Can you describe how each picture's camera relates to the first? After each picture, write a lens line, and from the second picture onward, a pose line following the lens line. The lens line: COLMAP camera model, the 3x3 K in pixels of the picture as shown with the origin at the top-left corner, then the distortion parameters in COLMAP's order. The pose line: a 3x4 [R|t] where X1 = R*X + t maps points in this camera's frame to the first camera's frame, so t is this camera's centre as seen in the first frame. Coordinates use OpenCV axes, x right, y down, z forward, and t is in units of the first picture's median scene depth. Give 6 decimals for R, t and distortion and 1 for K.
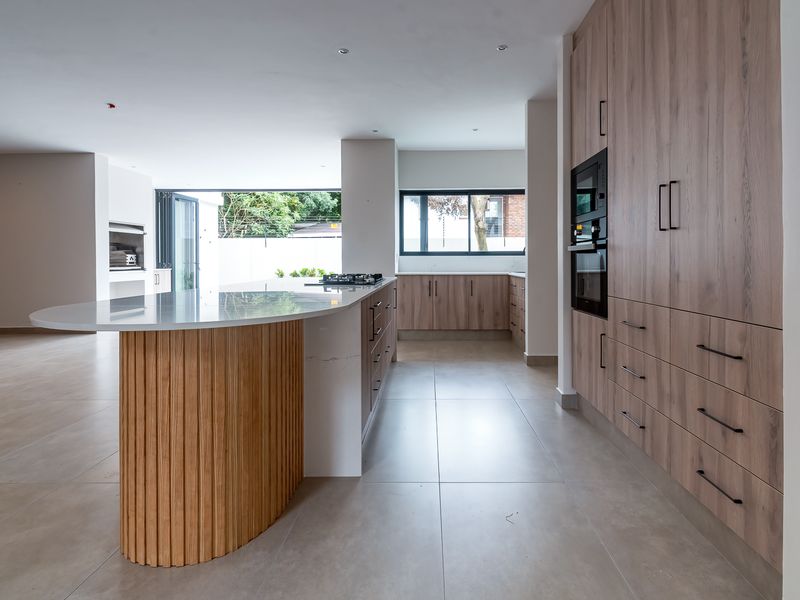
lens RADIAL K [[402.2, 0, 415.4], [0, 402.2, 263.7], [0, 0, 1]] dist [-0.000599, -0.000154]
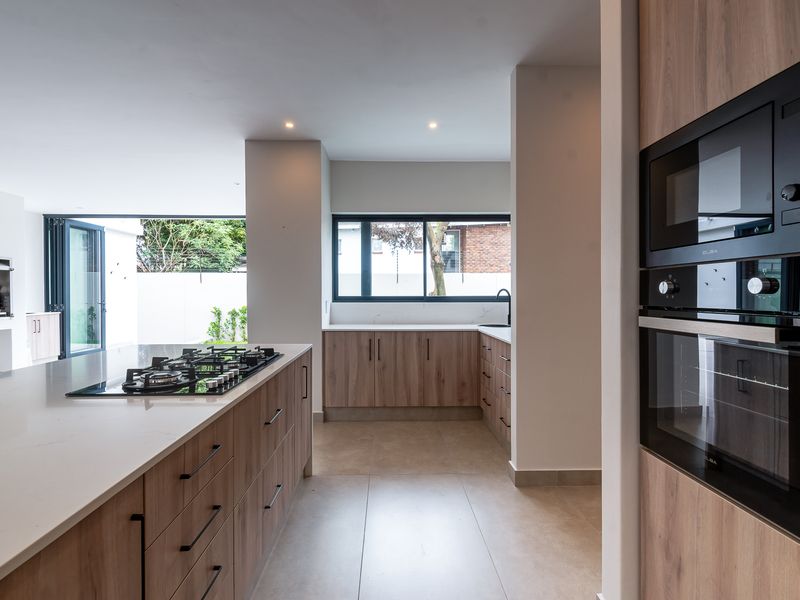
lens RADIAL K [[398.4, 0, 395.1], [0, 398.4, 297.2], [0, 0, 1]] dist [-0.002820, -0.000507]
pose [[0.998293, 0.000021, 0.058400, 0.037981], [-0.000094, 0.999999, 0.001243, -0.032894], [-0.058399, -0.001247, 0.998293, 0.281042]]
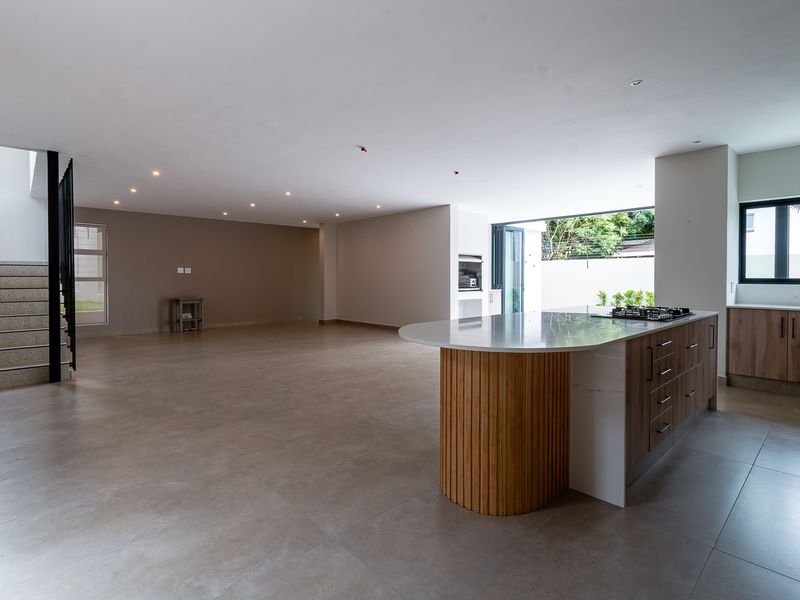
lens RADIAL K [[398.0, 0, 411.7], [0, 398.0, 284.4], [0, 0, 1]] dist [0.002194, -0.000499]
pose [[0.706725, 0.014105, -0.707348, 0.071638], [-0.010152, 0.999900, 0.009796, -0.020667], [0.707415, 0.000258, 0.706798, -0.044690]]
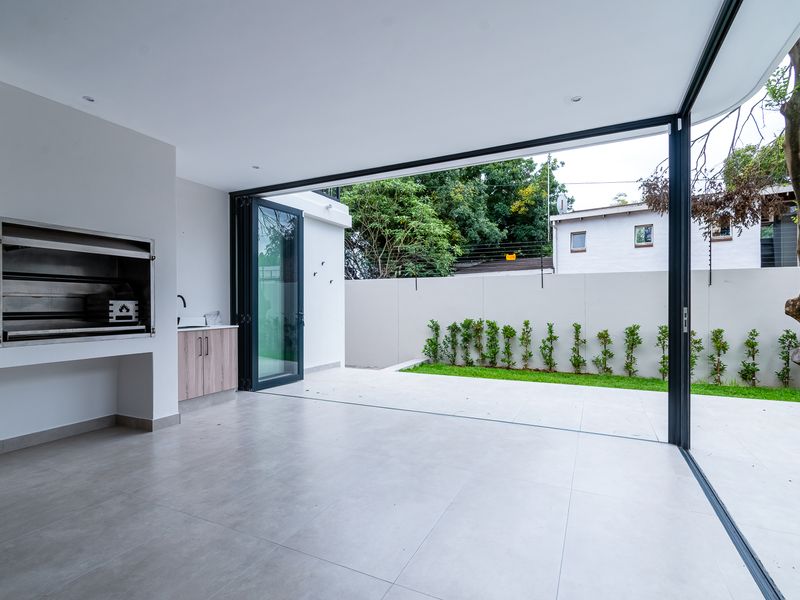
lens RADIAL K [[417.0, 0, 401.8], [0, 417.0, 309.9], [0, 0, 1]] dist [0.002192, 0.000379]
pose [[0.911915, 0.005833, -0.410337, -0.281596], [-0.005350, 0.999983, 0.002327, -0.021114], [0.410344, 0.000074, 0.911931, 0.994591]]
